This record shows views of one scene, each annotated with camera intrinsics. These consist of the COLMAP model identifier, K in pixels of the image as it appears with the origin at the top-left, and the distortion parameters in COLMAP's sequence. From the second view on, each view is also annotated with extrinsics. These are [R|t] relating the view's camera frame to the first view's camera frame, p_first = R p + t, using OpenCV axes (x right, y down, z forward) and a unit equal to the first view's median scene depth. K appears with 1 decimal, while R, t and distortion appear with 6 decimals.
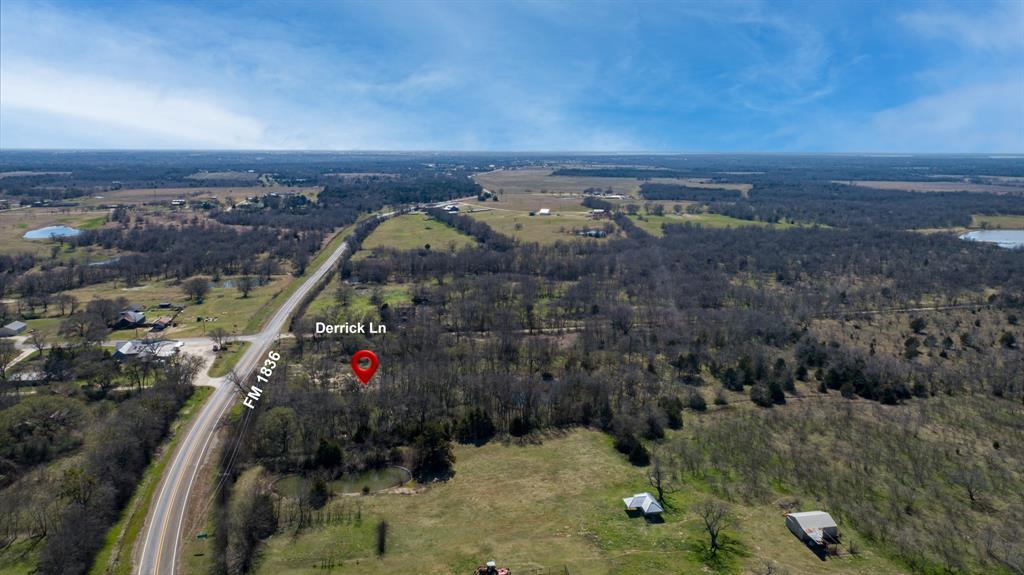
lens RADIAL K [[707.5, 0, 512.0], [0, 707.5, 287.5], [0, 0, 1]] dist [-0.010365, -0.001423]
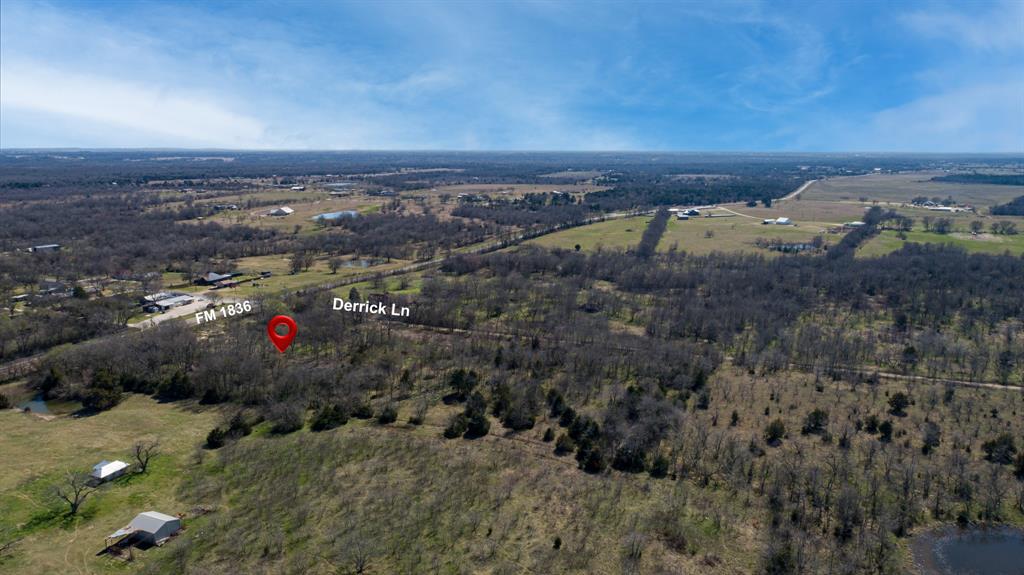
lens RADIAL K [[701.4, 0, 515.7], [0, 701.4, 286.8], [0, 0, 1]] dist [-0.006124, 0.002171]
pose [[0.814973, 0.105937, -0.569733, 0.304697], [-0.107048, 0.993750, 0.031654, -0.018817], [0.569526, 0.035191, 0.821220, 0.105200]]
